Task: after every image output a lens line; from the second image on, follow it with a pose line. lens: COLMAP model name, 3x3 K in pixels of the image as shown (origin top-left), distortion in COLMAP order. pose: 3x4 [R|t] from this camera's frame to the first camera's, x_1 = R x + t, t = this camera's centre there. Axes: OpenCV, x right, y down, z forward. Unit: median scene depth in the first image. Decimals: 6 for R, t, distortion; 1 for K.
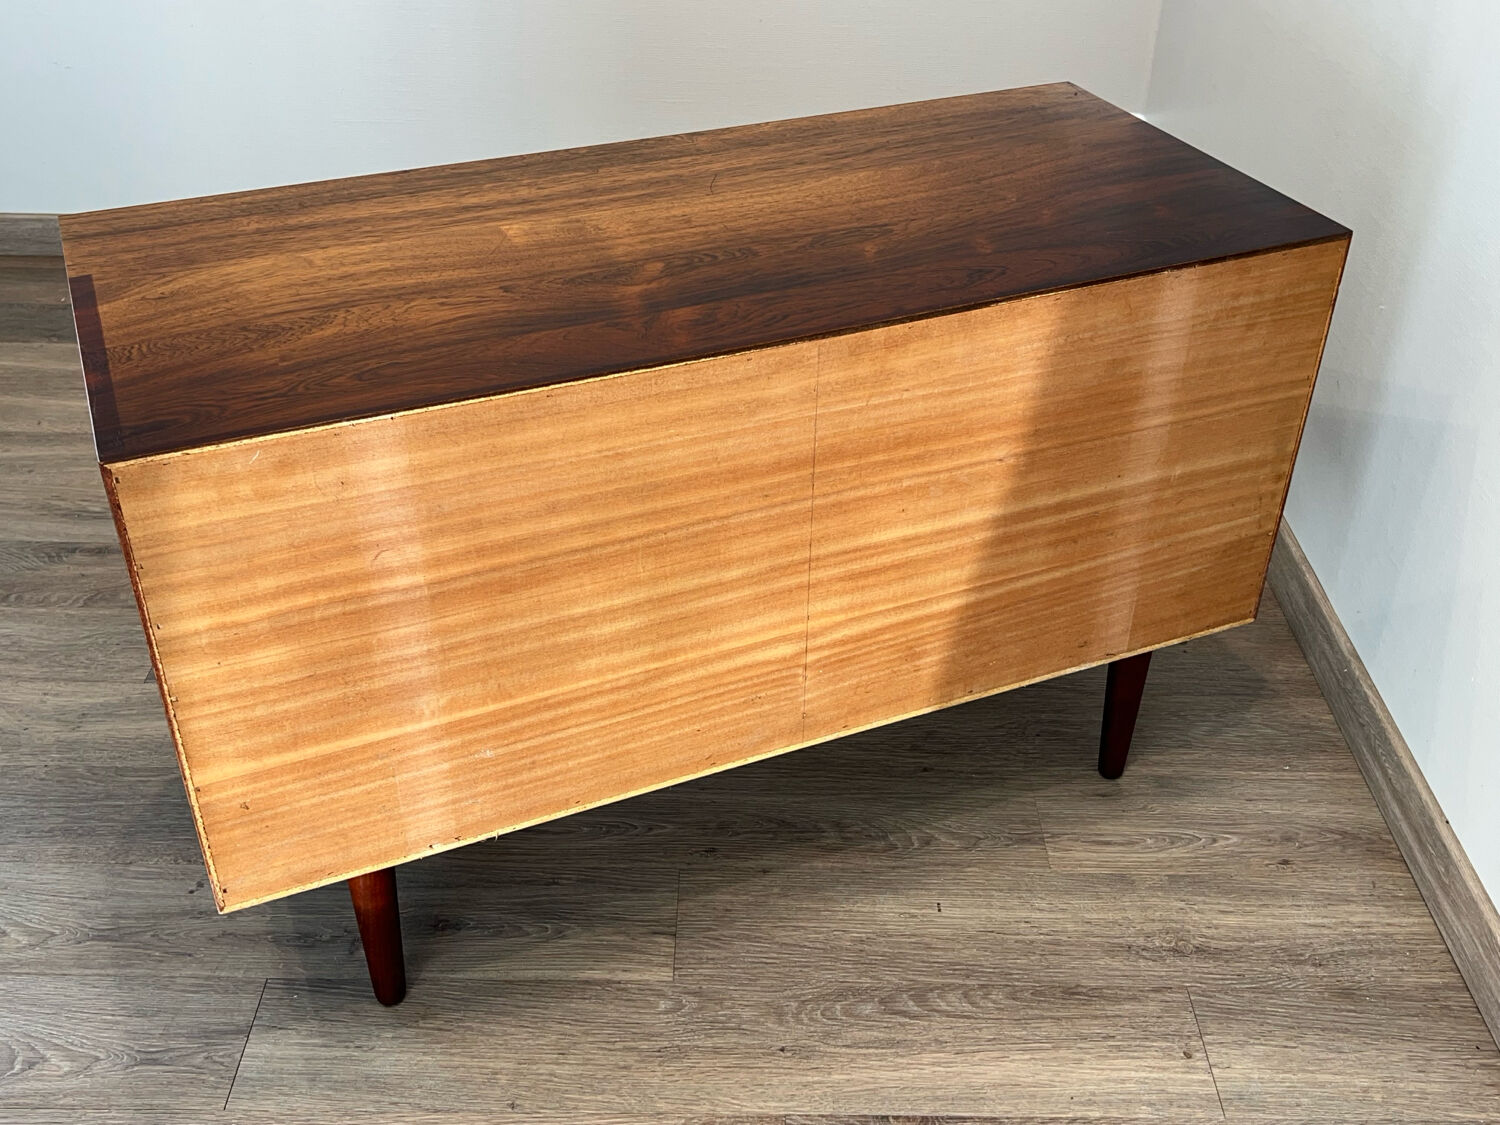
lens RADIAL K [[1555.0, 0, 750.0], [0, 1555.0, 562.5], [0, 0, 1]] dist [0.116462, -0.245414]
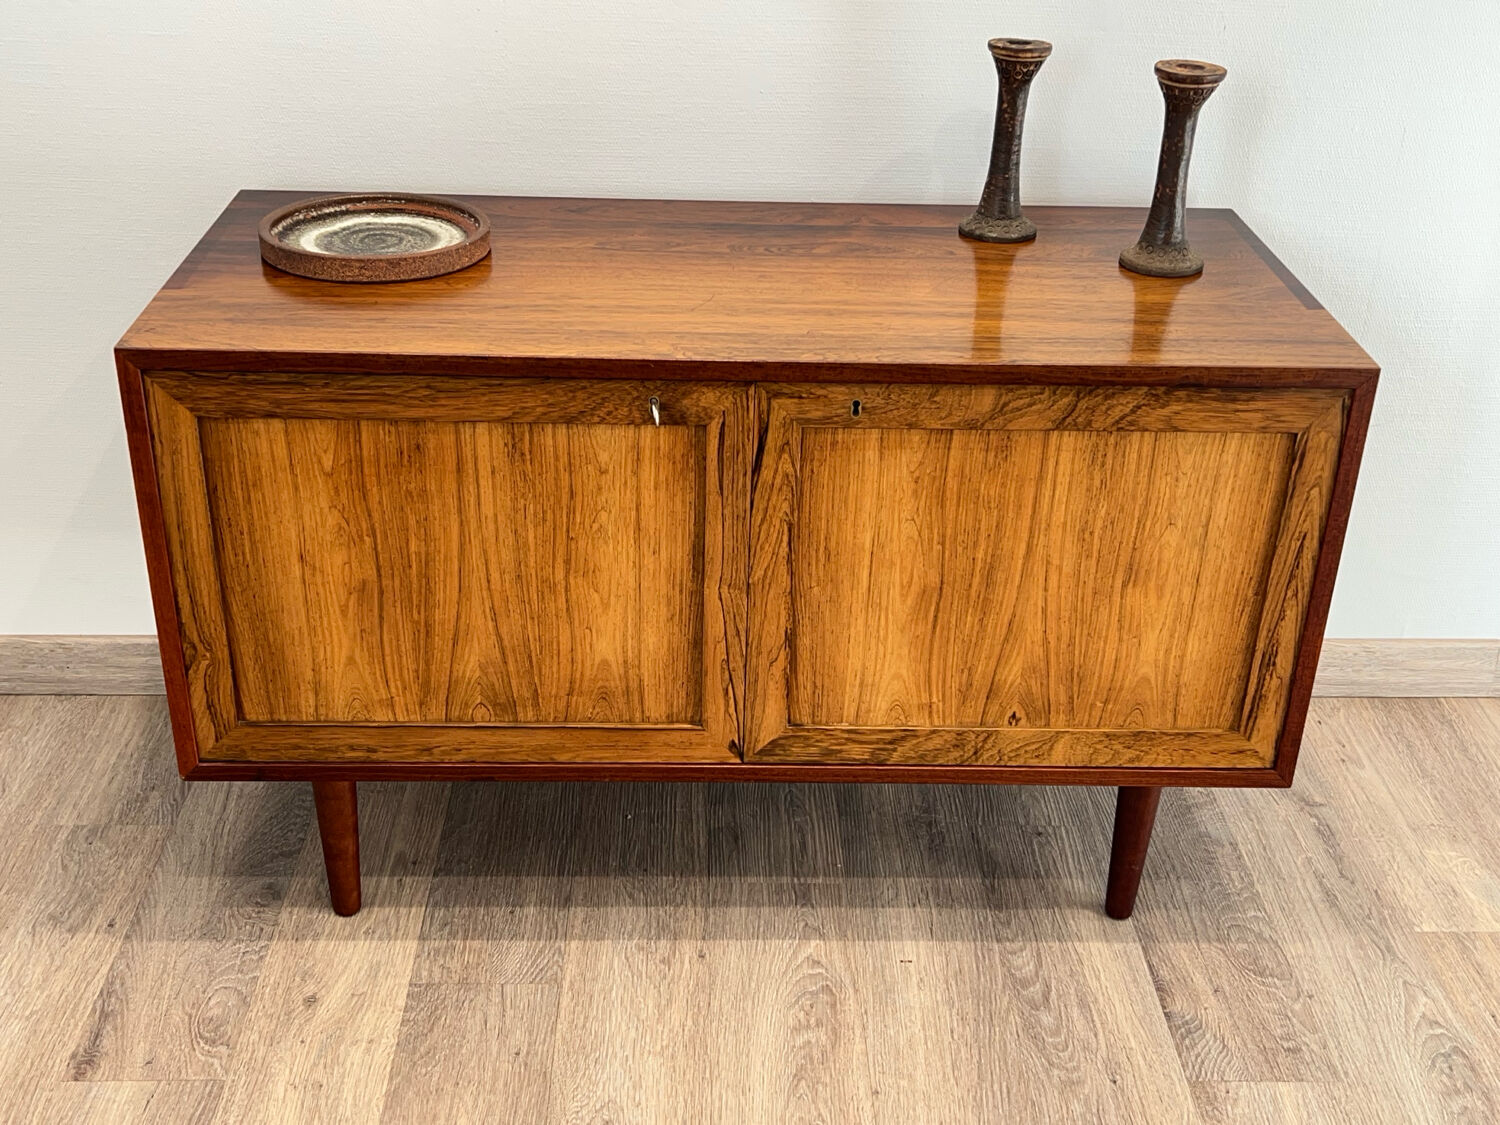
lens RADIAL K [[1732.3, 0, 750.0], [0, 1732.3, 562.5], [0, 0, 1]] dist [0.161675, -0.387386]
pose [[-0.930576, -0.203287, 0.304471, -0.447777], [0.176262, 0.480142, 0.859300, -1.185296], [-0.320873, 0.853310, -0.410977, 1.720715]]
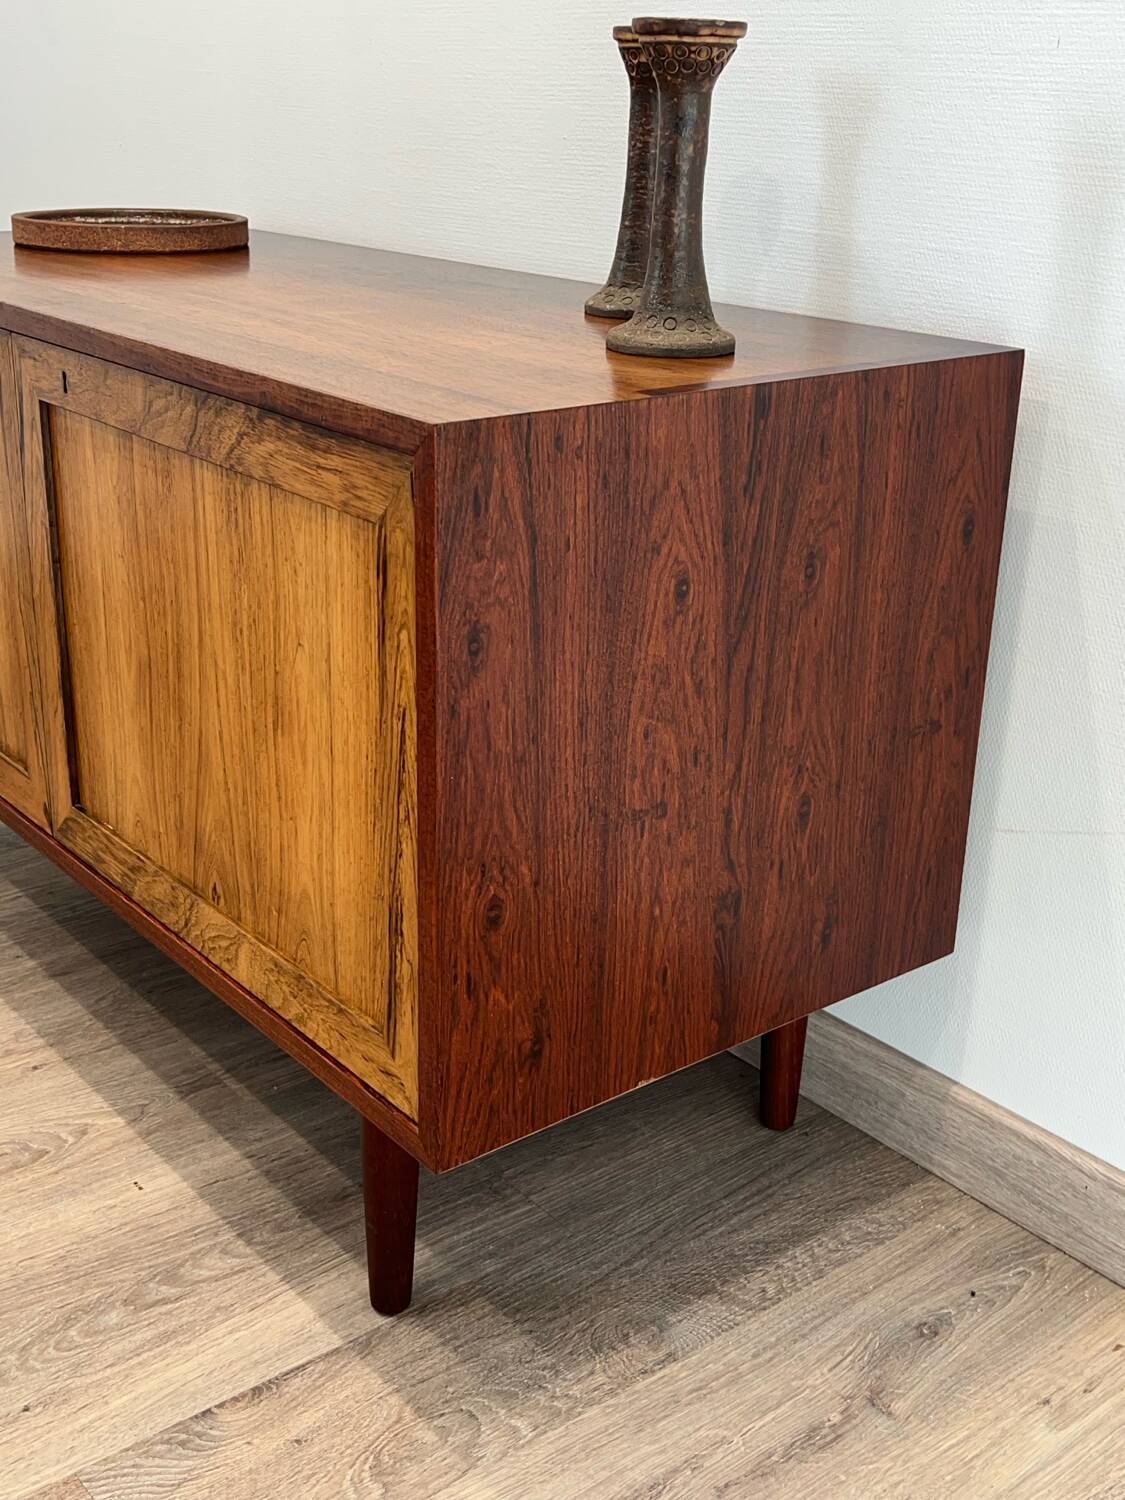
lens RADIAL K [[1732.3, 0, 541.6], [0, 1732.3, 752.1], [0, 0, 1]] dist [0.161675, -0.387386]
pose [[-0.260835, -0.360992, 0.895349, -1.072448], [0.529515, 0.721992, 0.445356, -0.402399], [-0.807204, 0.590265, 0.002830, 1.074704]]
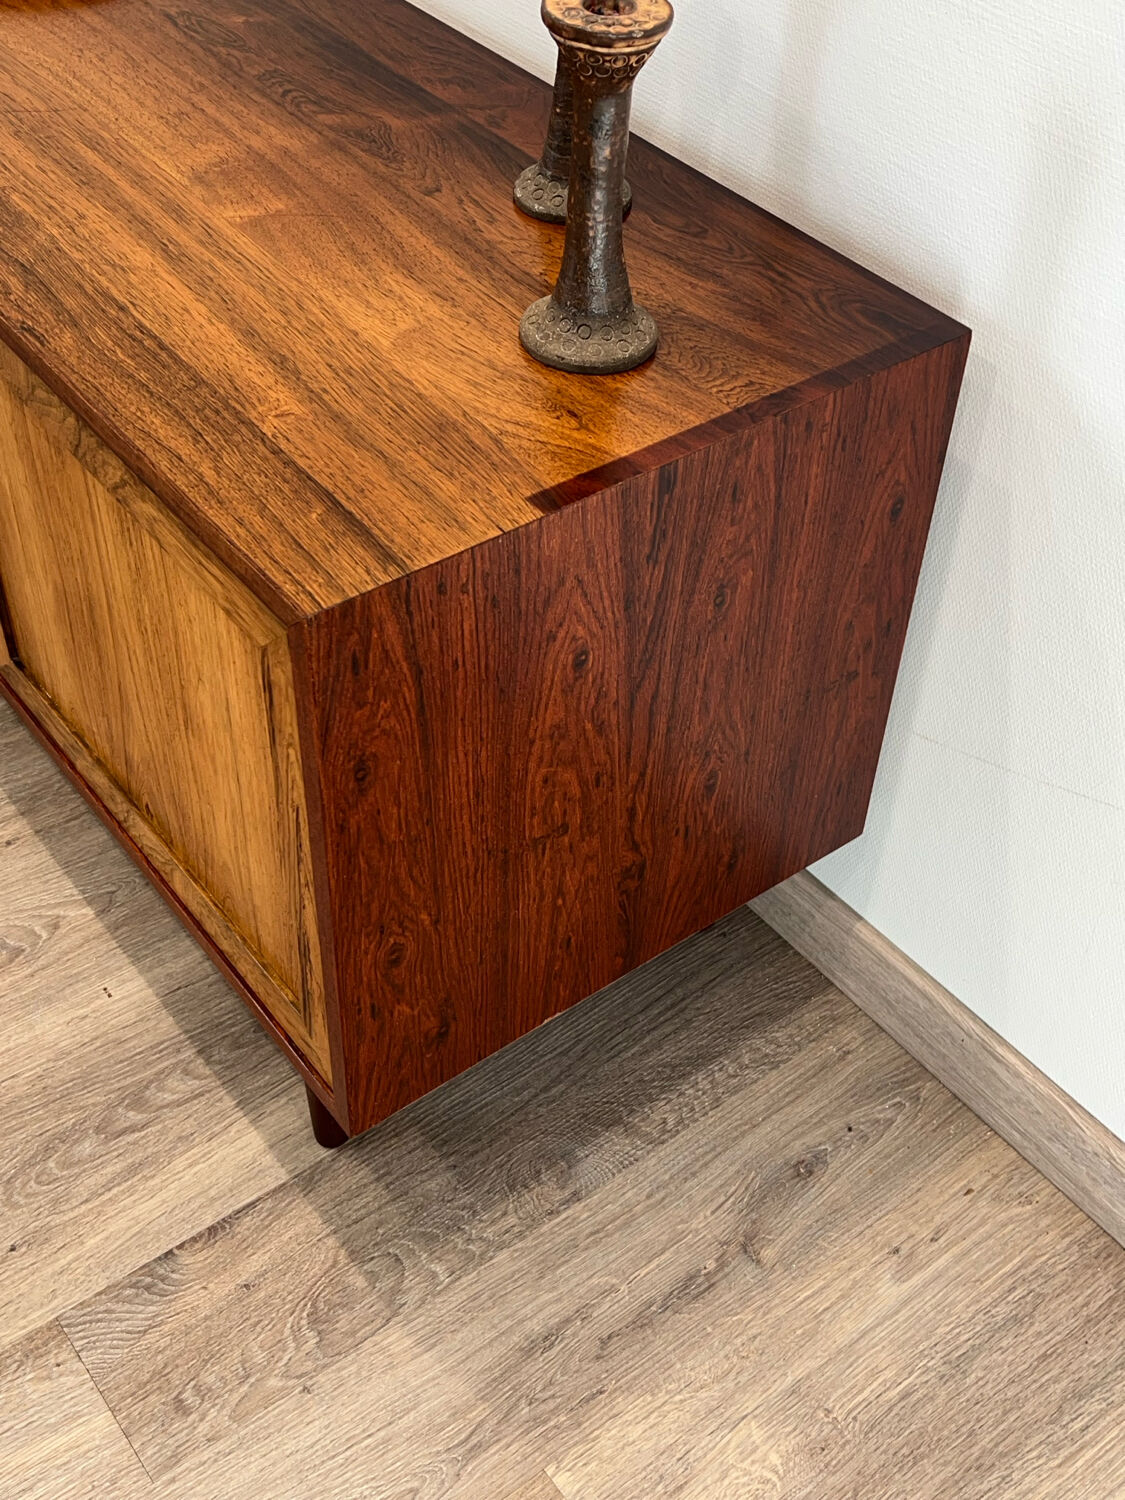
lens RADIAL K [[1730.3, 0, 561.2], [0, 1730.3, 740.8], [0, 0, 1]] dist [0.177301, -0.491368]
pose [[-0.244041, -0.676846, 0.694495, -0.931694], [0.523412, 0.510948, 0.681888, -0.575556], [-0.816384, 0.529916, 0.229577, 0.846543]]
